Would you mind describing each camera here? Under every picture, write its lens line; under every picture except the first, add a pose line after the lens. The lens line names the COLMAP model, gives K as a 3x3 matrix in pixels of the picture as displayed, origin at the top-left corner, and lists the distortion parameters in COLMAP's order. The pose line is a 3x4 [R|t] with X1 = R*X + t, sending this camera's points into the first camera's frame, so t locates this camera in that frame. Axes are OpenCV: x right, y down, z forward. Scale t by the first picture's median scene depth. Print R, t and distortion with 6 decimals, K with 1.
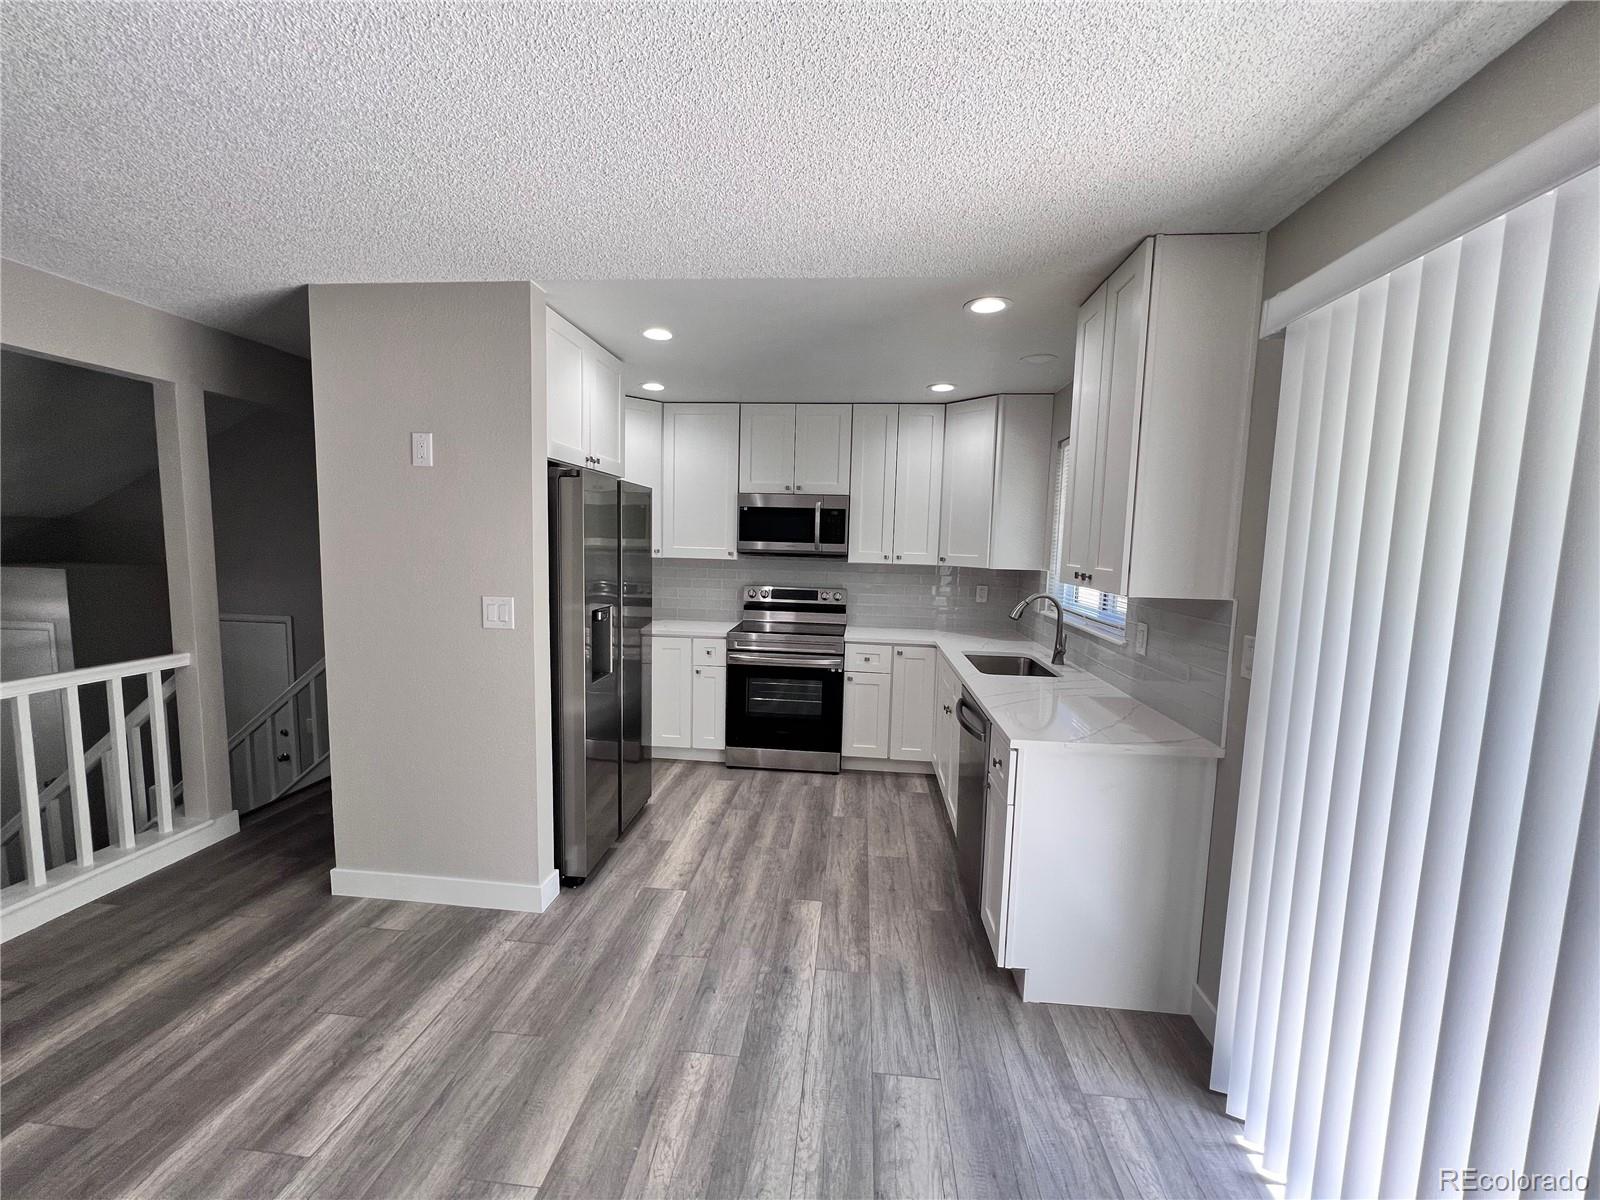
lens RADIAL K [[644.7, 0, 797.5], [0, 644.7, 605.4], [0, 0, 1]] dist [0.002270, -0.000346]
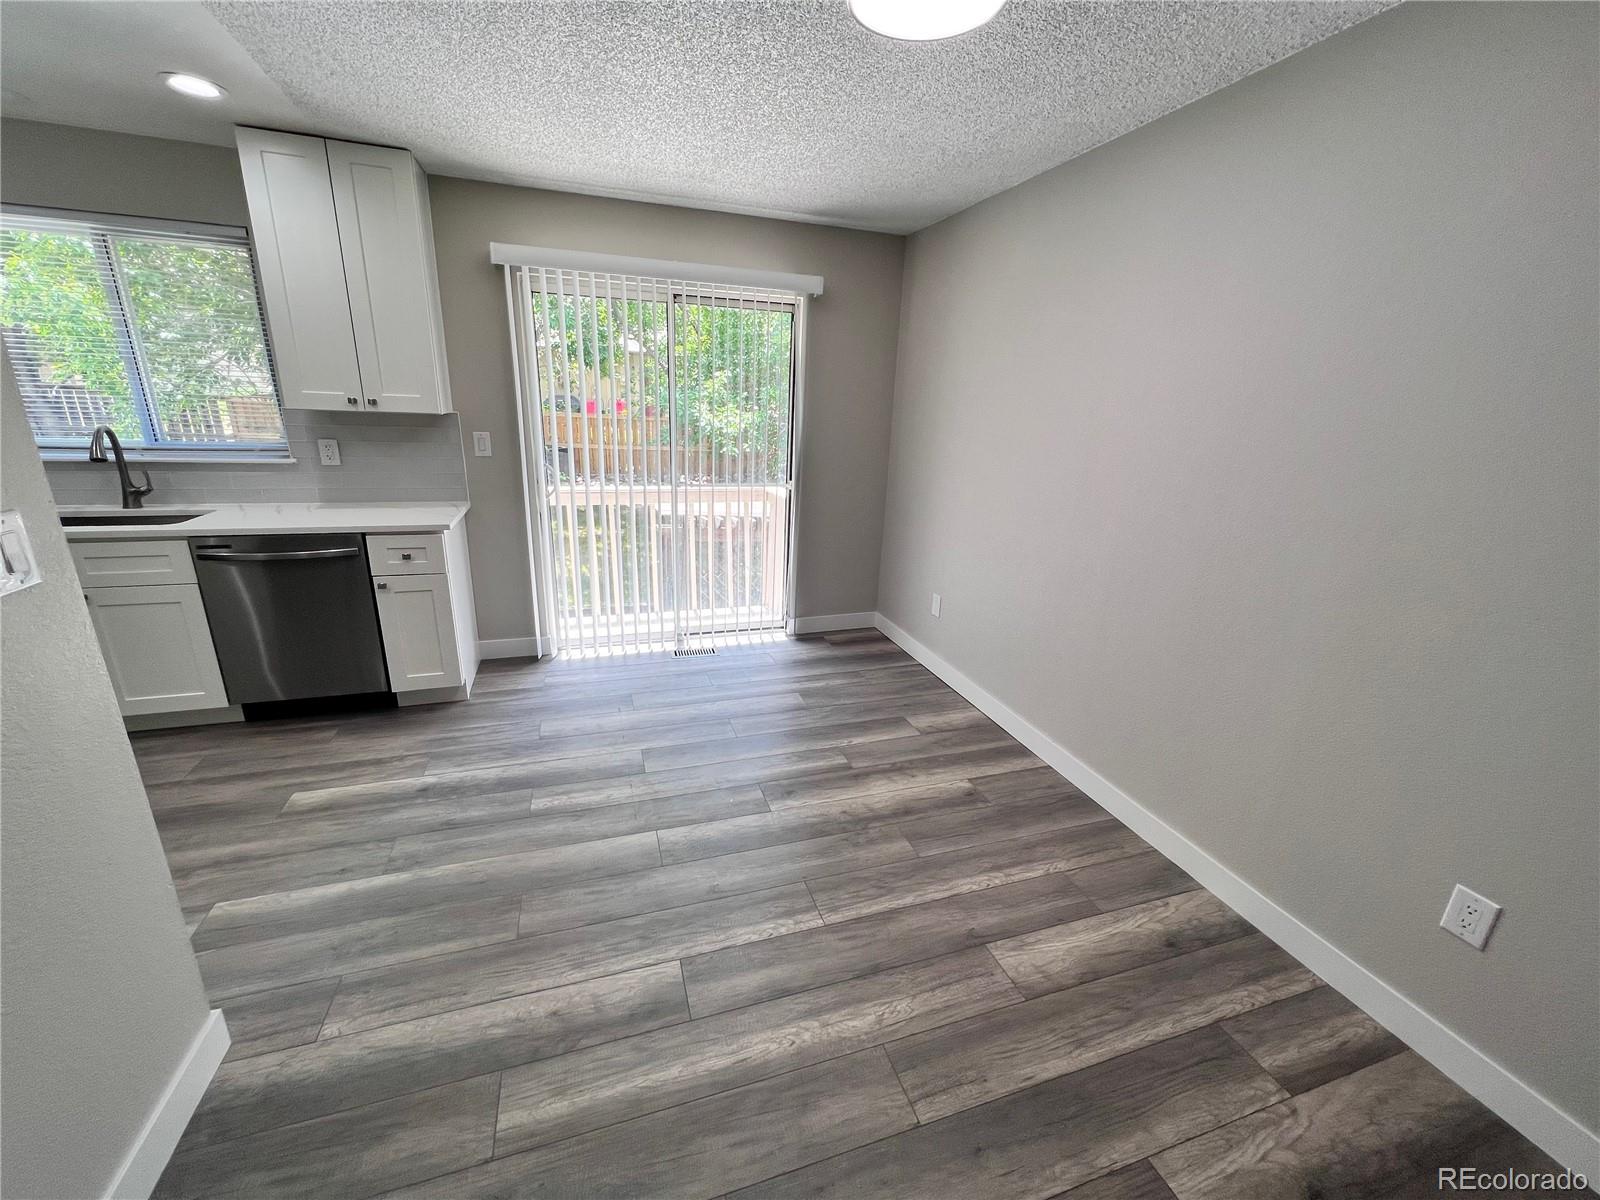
lens RADIAL K [[644.7, 0, 799.2], [0, 644.7, 599.9], [0, 0, 1]] dist [0.001920, 0.000146]
pose [[-0.406846, -0.308352, 0.859881, -1.157362], [0.043281, 0.933743, 0.355317, -0.098803], [-0.912471, 0.181776, -0.366544, 0.788556]]
